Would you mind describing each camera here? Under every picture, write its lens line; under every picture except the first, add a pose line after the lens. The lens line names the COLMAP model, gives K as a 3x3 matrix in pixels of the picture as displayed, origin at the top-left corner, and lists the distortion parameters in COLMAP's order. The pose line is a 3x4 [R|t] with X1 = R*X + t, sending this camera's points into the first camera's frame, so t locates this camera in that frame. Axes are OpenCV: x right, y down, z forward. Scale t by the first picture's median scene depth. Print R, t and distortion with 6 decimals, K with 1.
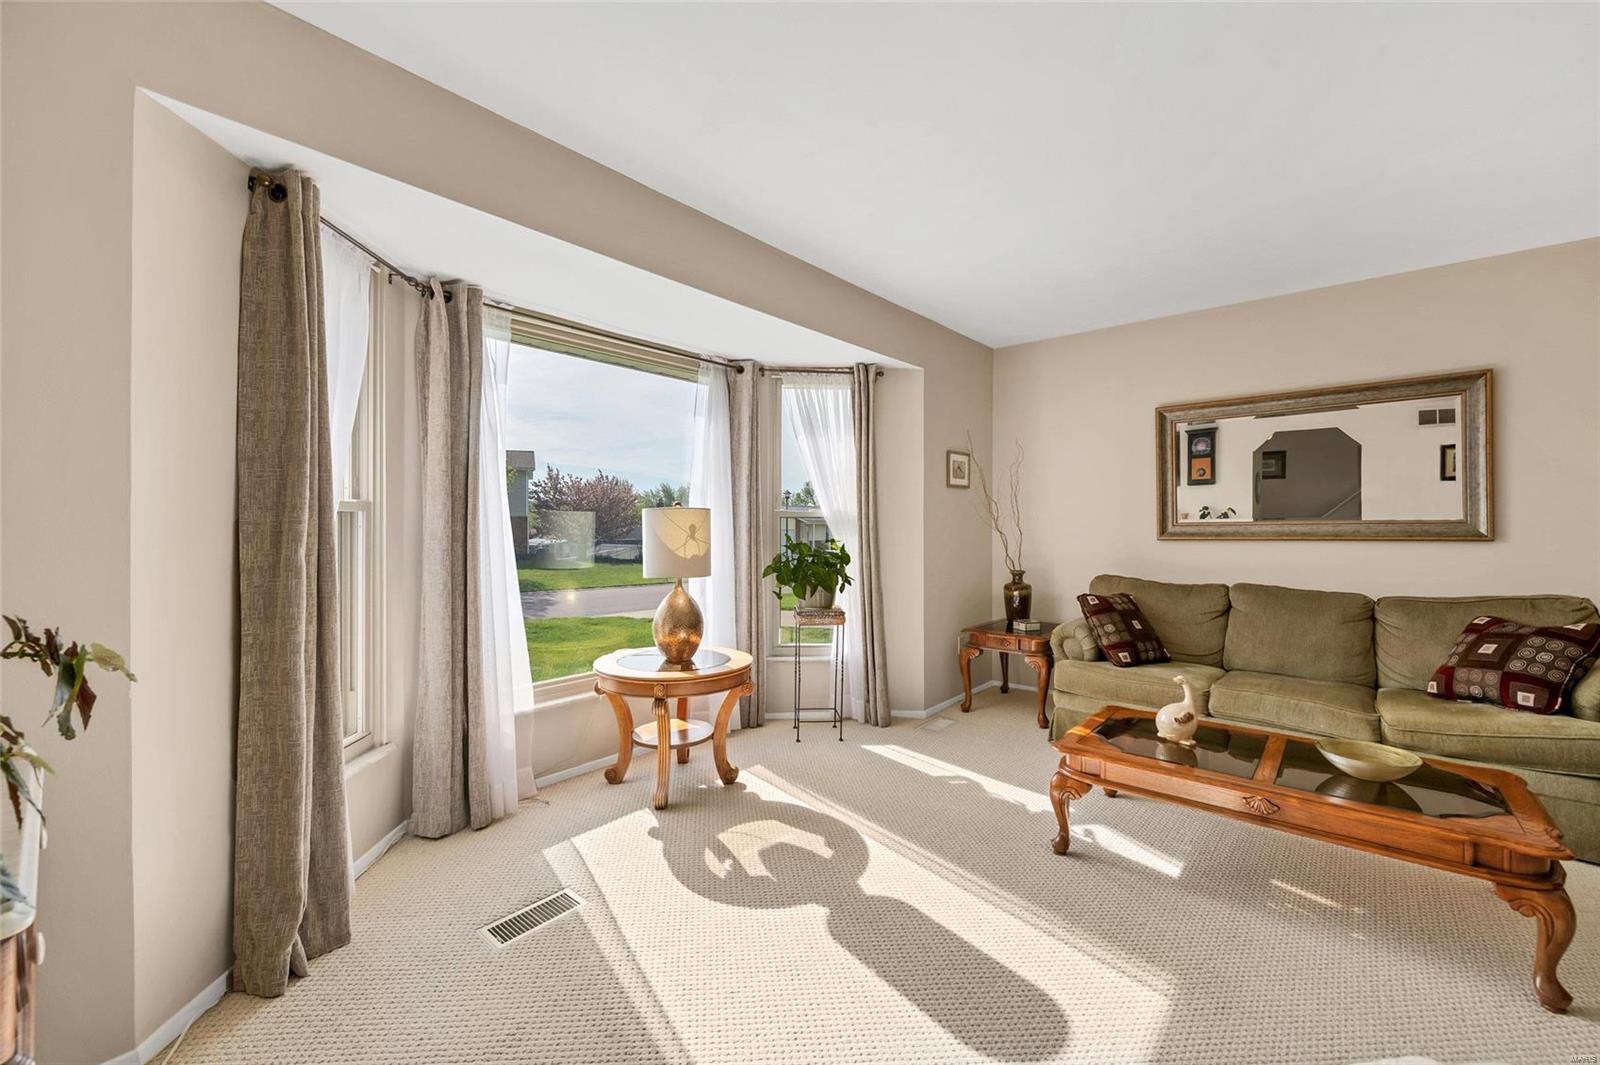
lens RADIAL K [[650.2, 0, 800.0], [0, 650.2, 532.5], [0, 0, 1]] dist [-0.022688, -0.000016]
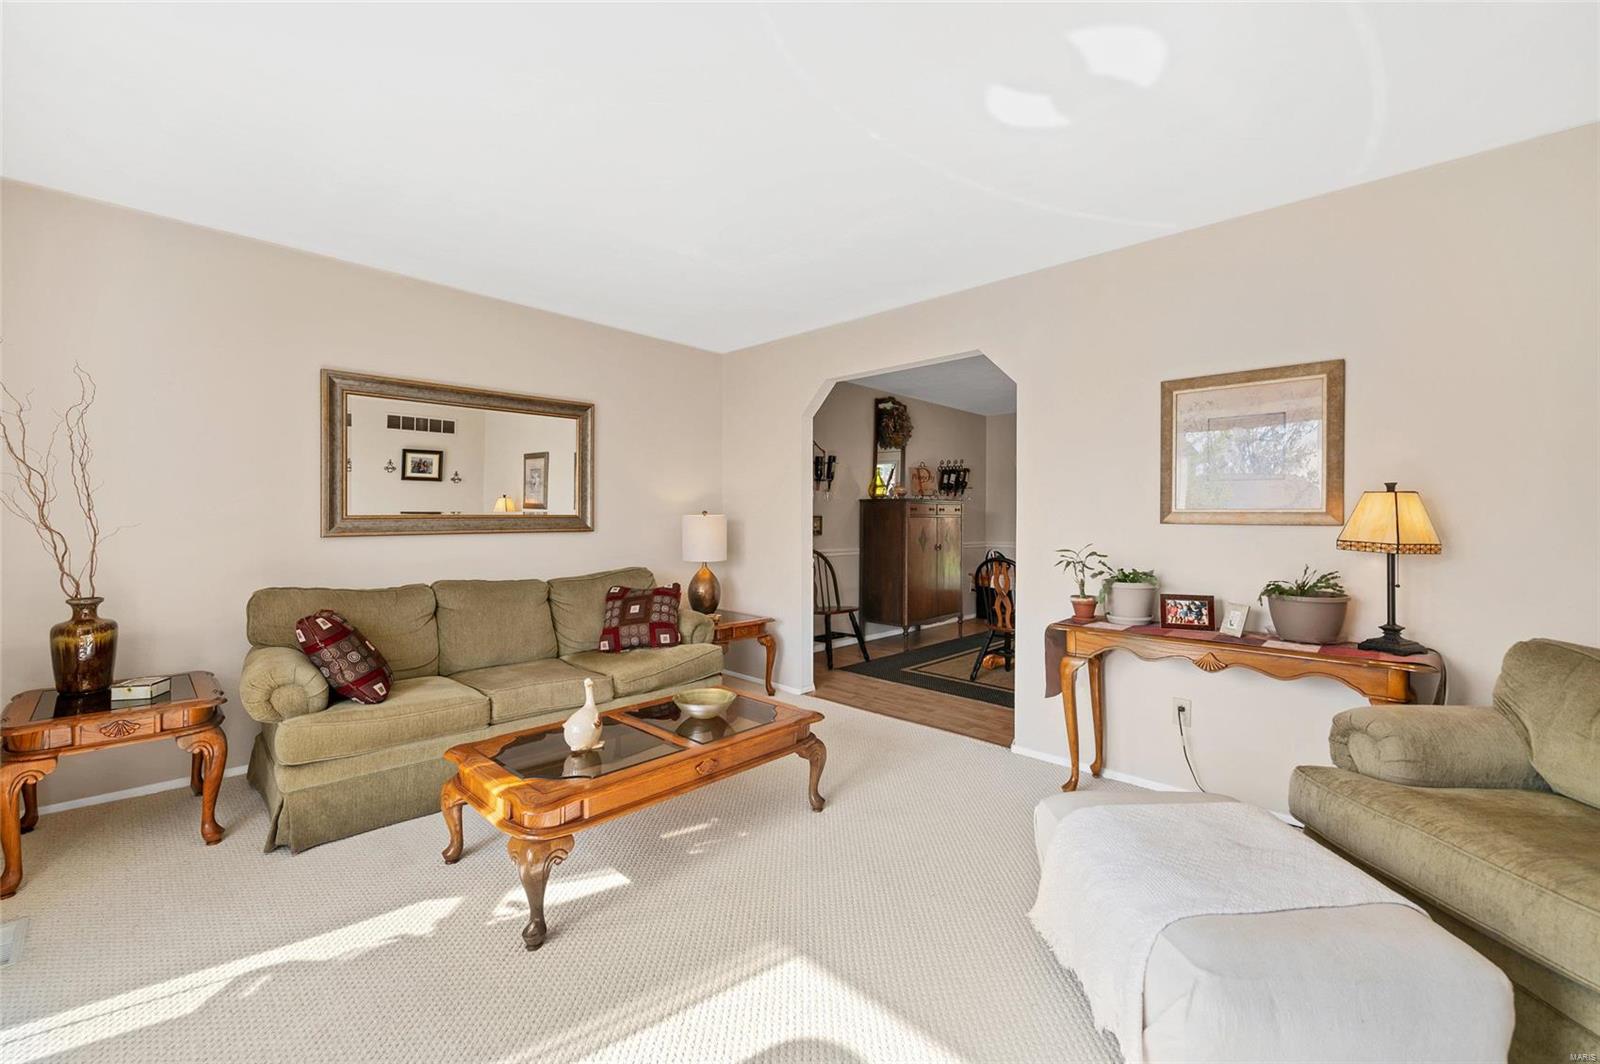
lens RADIAL K [[652.5, 0, 795.9], [0, 652.5, 526.3], [0, 0, 1]] dist [-0.006412, -0.000261]
pose [[0.040639, -0.009422, 0.999129, -0.280215], [0.006216, 0.999939, 0.009177, -0.007219], [-0.999155, 0.005838, 0.040696, 0.510454]]
